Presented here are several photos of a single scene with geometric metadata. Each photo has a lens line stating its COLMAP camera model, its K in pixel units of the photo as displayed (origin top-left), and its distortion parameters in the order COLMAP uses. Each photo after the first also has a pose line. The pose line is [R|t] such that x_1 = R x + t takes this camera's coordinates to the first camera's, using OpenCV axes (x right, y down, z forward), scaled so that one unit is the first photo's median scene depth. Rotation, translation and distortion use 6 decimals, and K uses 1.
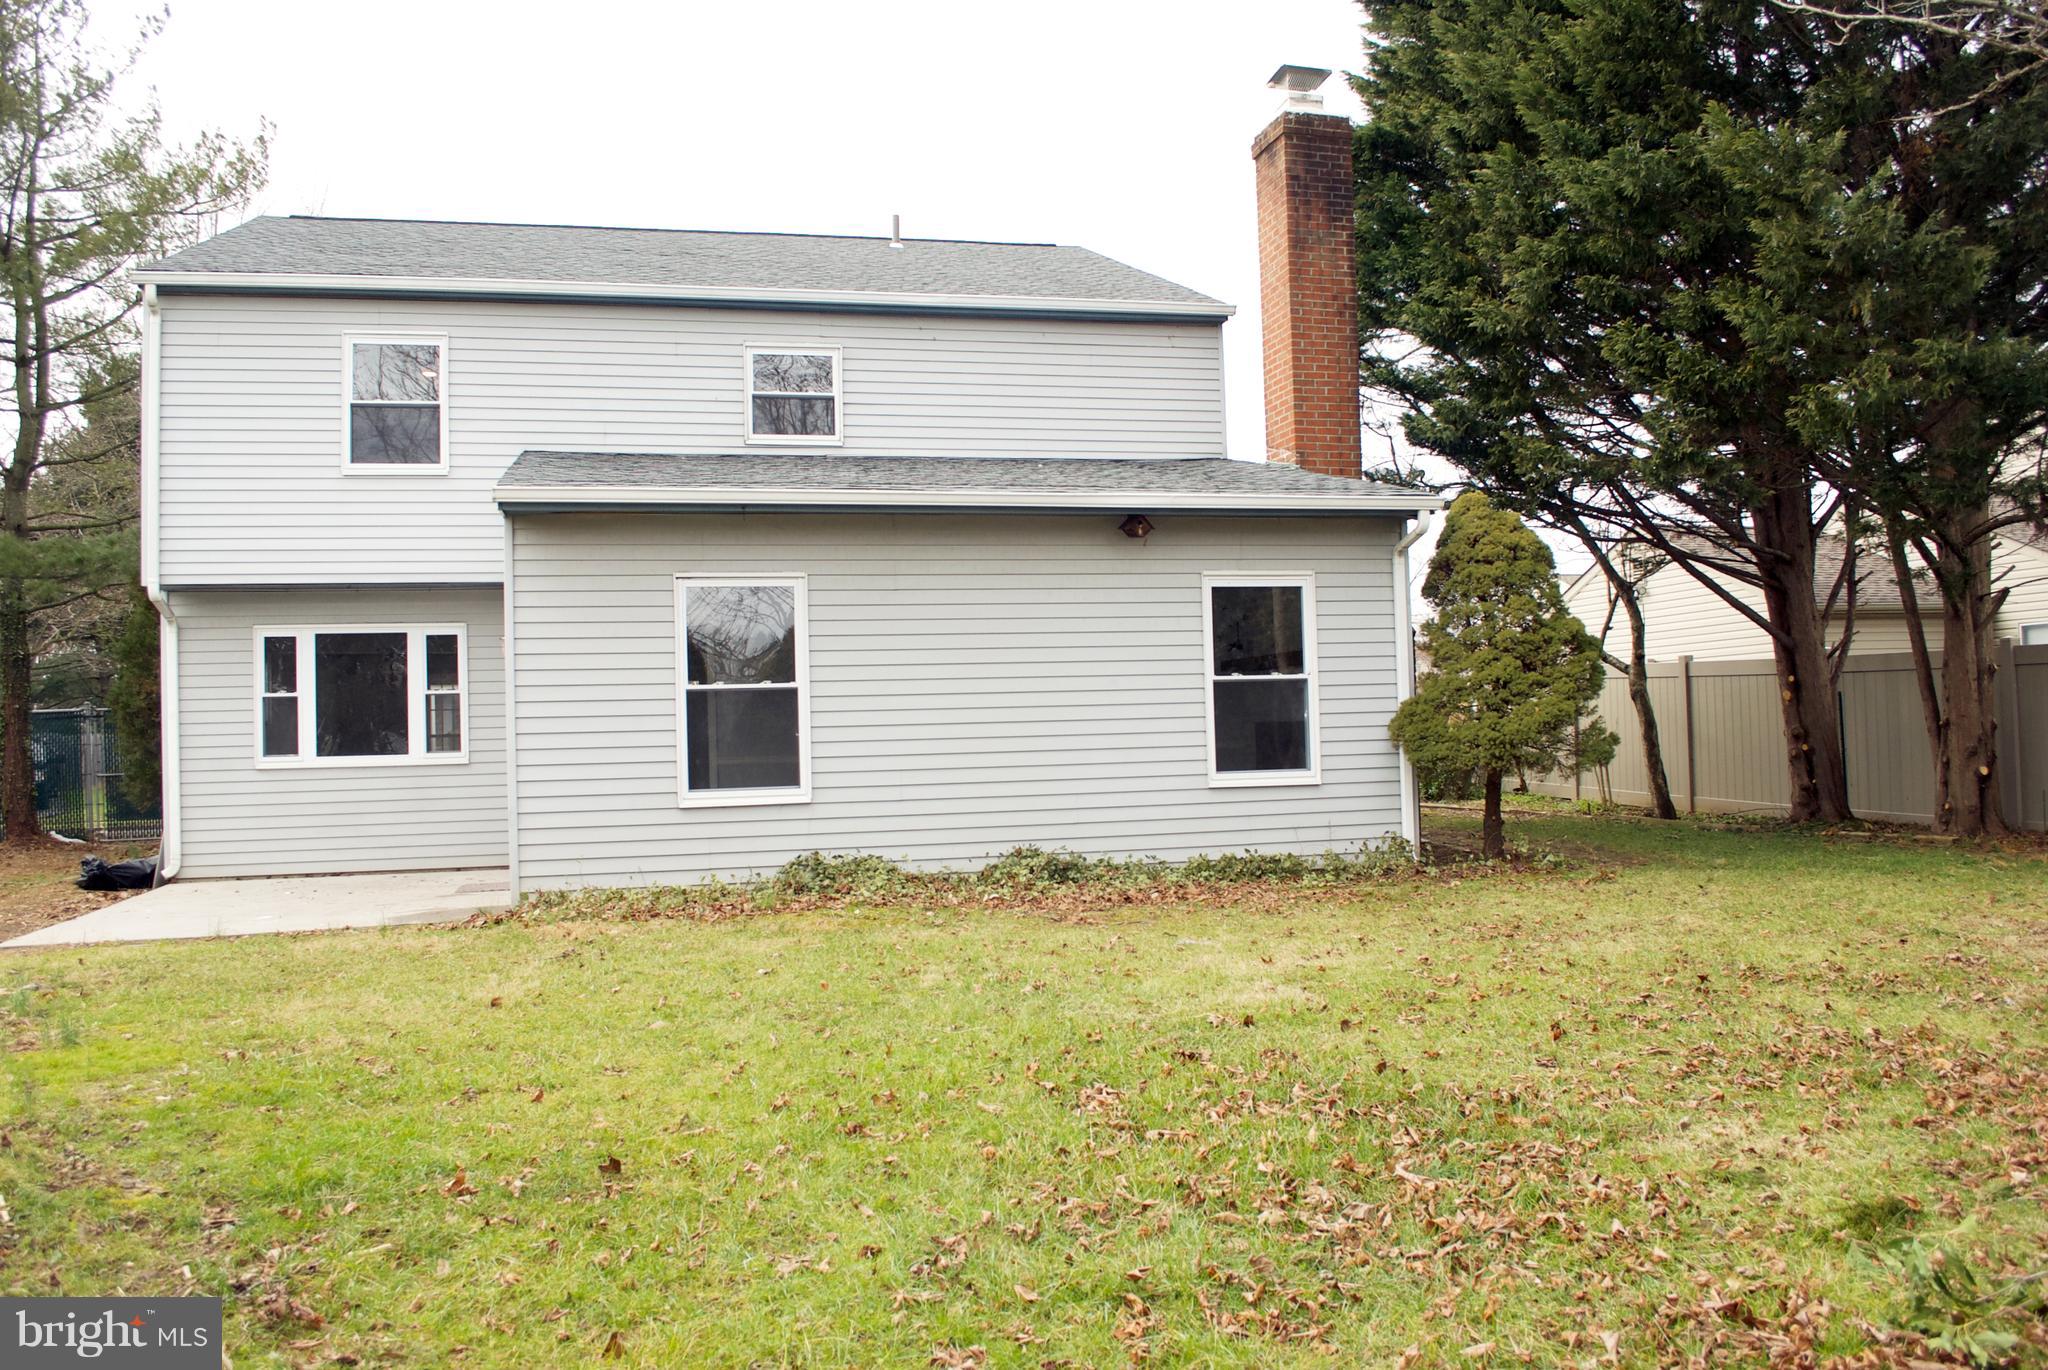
lens RADIAL K [[1617.1, 0, 1034.6], [0, 1617.1, 676.0], [0, 0, 1]] dist [-0.084371, 0.008674]
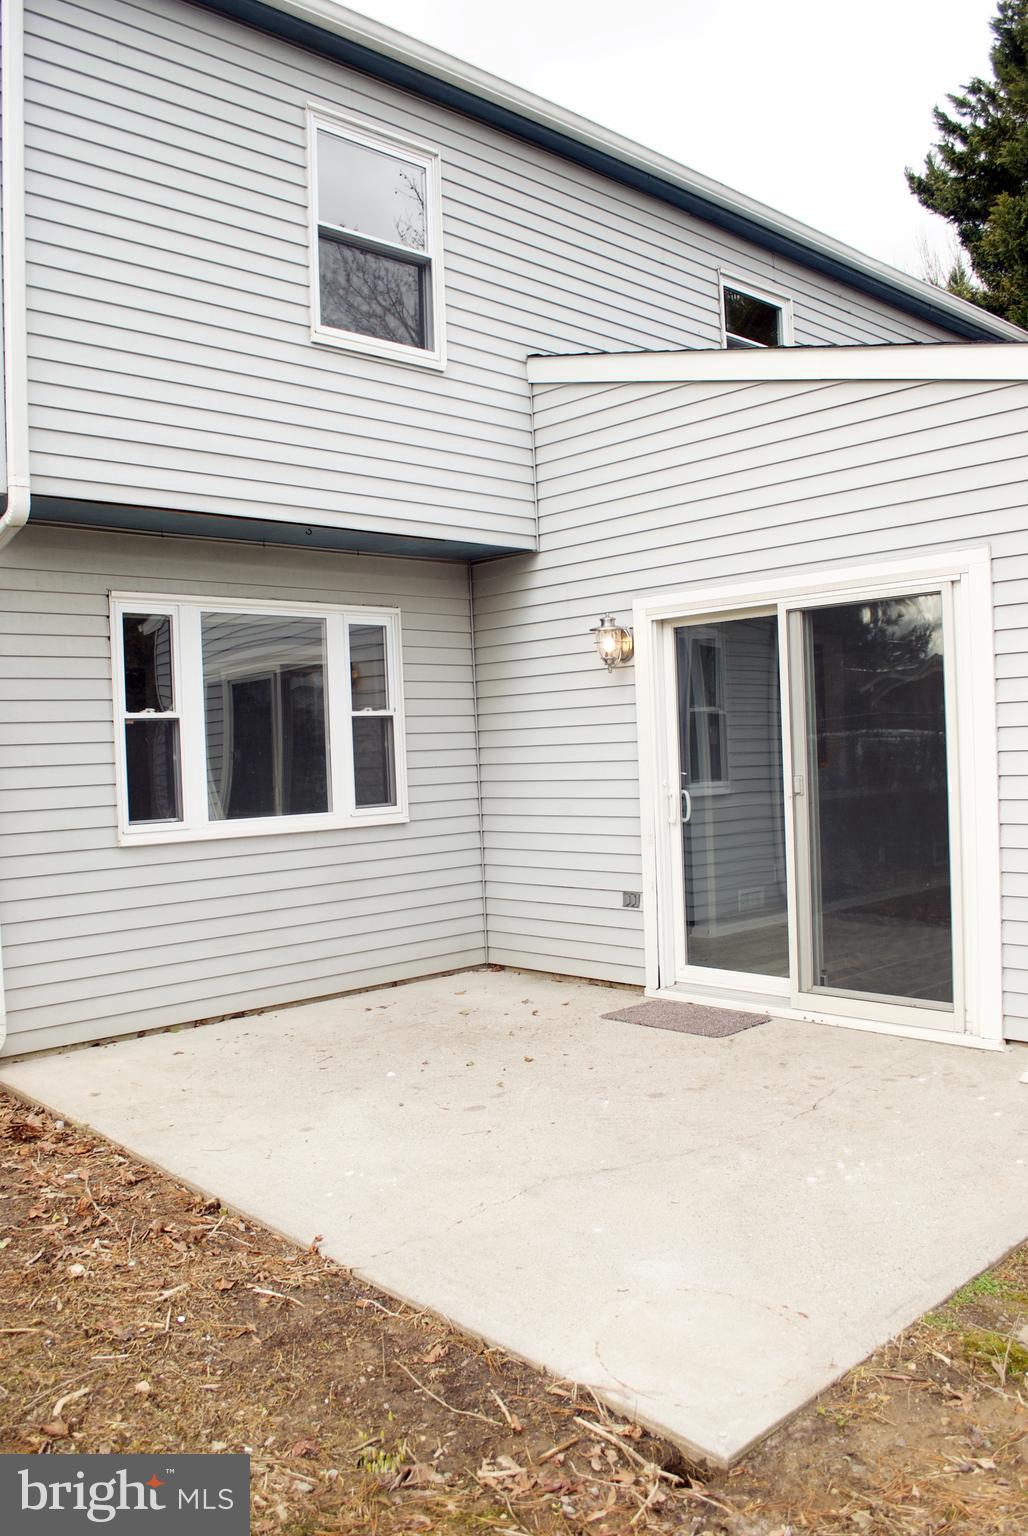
lens RADIAL K [[1201.0, 0, 472.7], [0, 1201.0, 755.3], [0, 0, 1]] dist [-0.081719, 0.000940]
pose [[0.880792, -0.005929, 0.473466, -0.575475], [-0.010411, 0.999437, 0.031883, 0.011329], [-0.473389, -0.033011, 0.880235, 0.564472]]
